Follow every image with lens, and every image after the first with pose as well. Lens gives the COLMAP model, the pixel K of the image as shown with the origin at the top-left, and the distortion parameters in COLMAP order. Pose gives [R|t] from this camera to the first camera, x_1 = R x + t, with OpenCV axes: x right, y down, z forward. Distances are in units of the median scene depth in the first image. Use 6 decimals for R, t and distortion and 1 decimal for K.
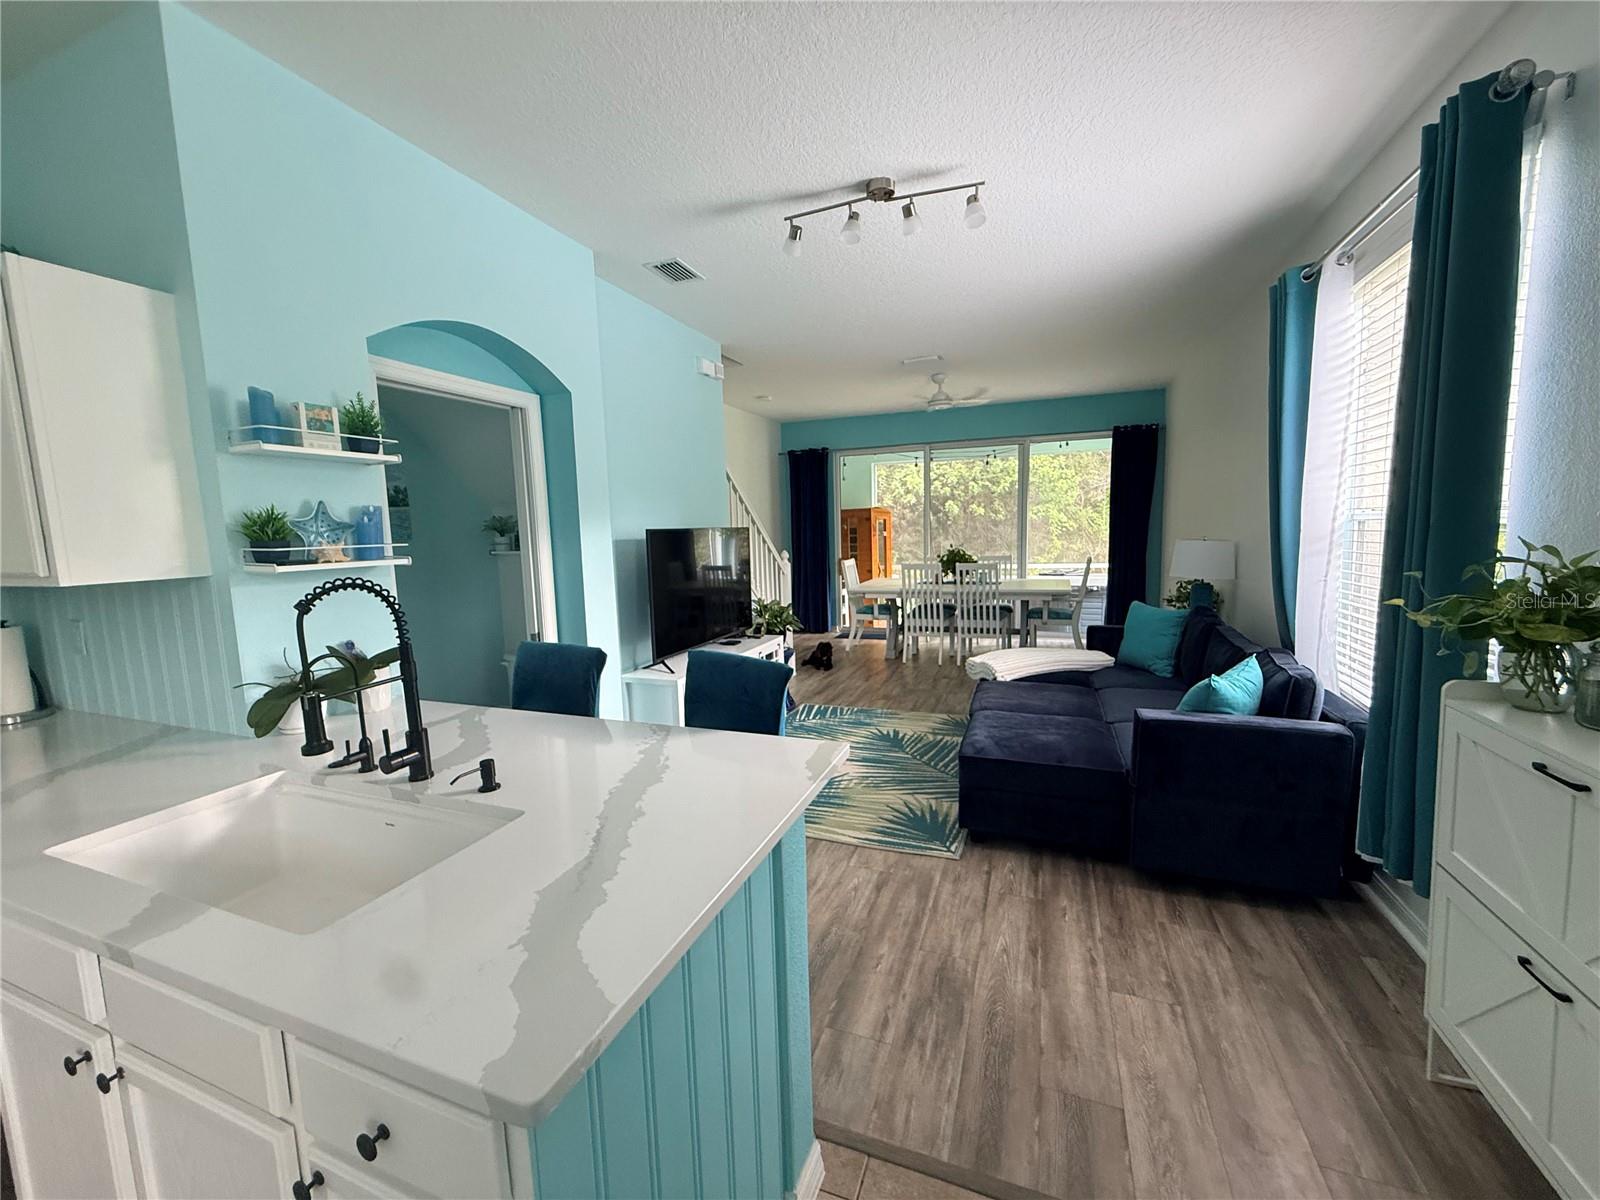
lens RADIAL K [[634.7, 0, 796.3], [0, 634.7, 597.3], [0, 0, 1]] dist [-0.000440, -0.000020]
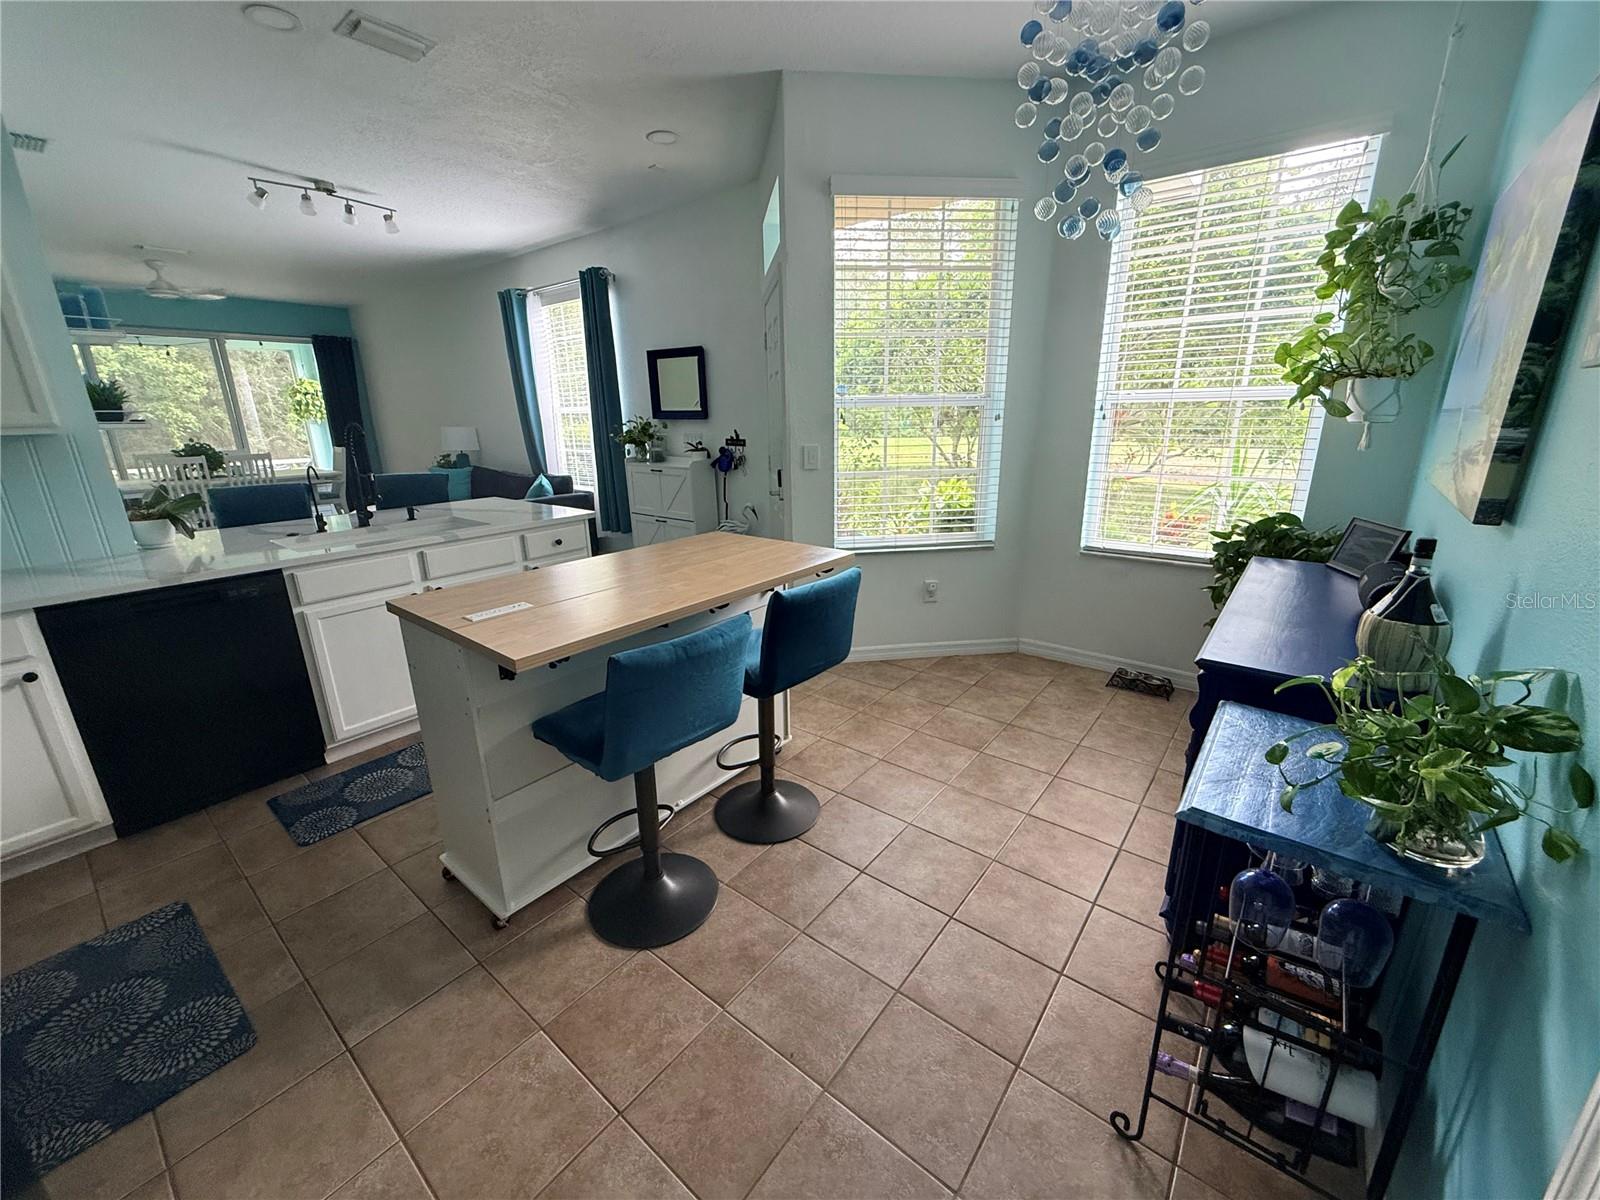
lens RADIAL K [[634.7, 0, 796.3], [0, 634.7, 597.3], [0, 0, 1]] dist [-0.000440, -0.000020]
pose [[0.305770, -0.244617, 0.920145, -1.189271], [0.113324, 0.968913, 0.219923, 0.119585], [-0.945337, 0.037029, 0.323985, -0.555251]]
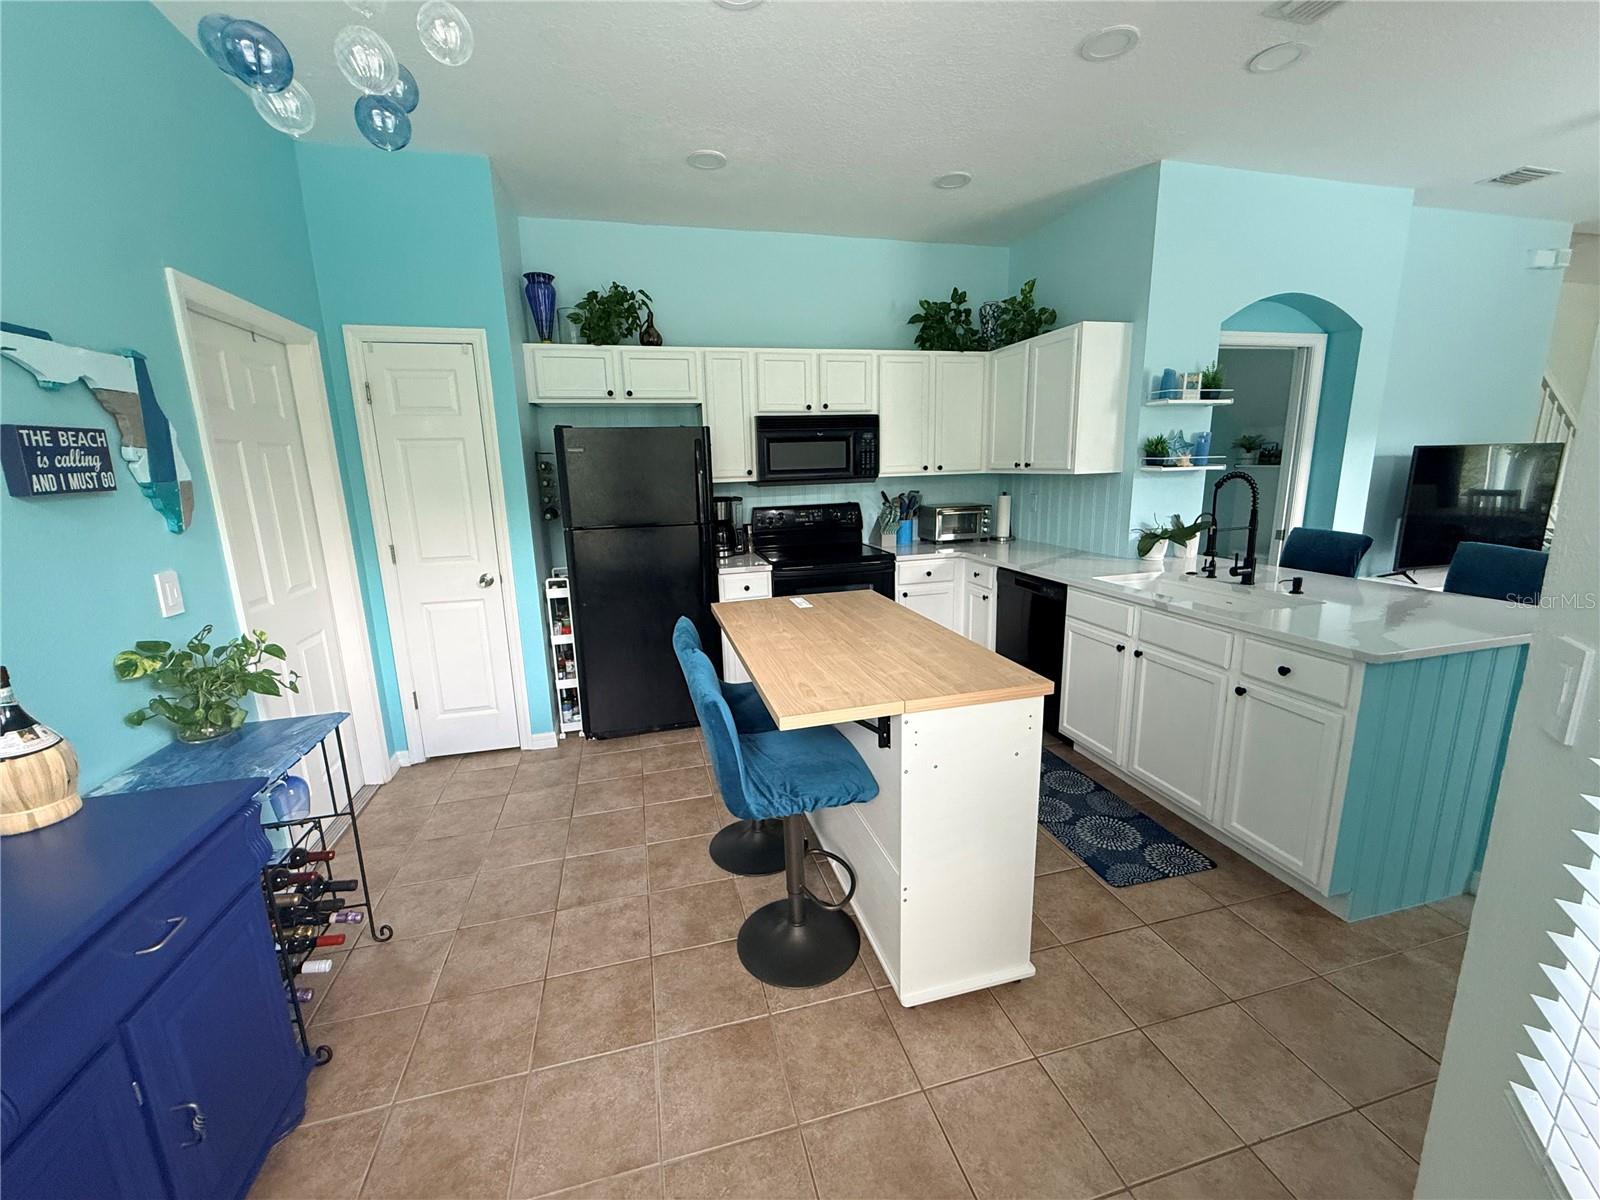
lens RADIAL K [[634.7, 0, 796.3], [0, 634.7, 597.3], [0, 0, 1]] dist [-0.000440, -0.000020]
pose [[0.584628, 0.181593, -0.790717, 0.062042], [-0.082127, 0.982868, 0.164999, 0.070857], [0.807134, -0.031524, 0.589527, -0.651407]]
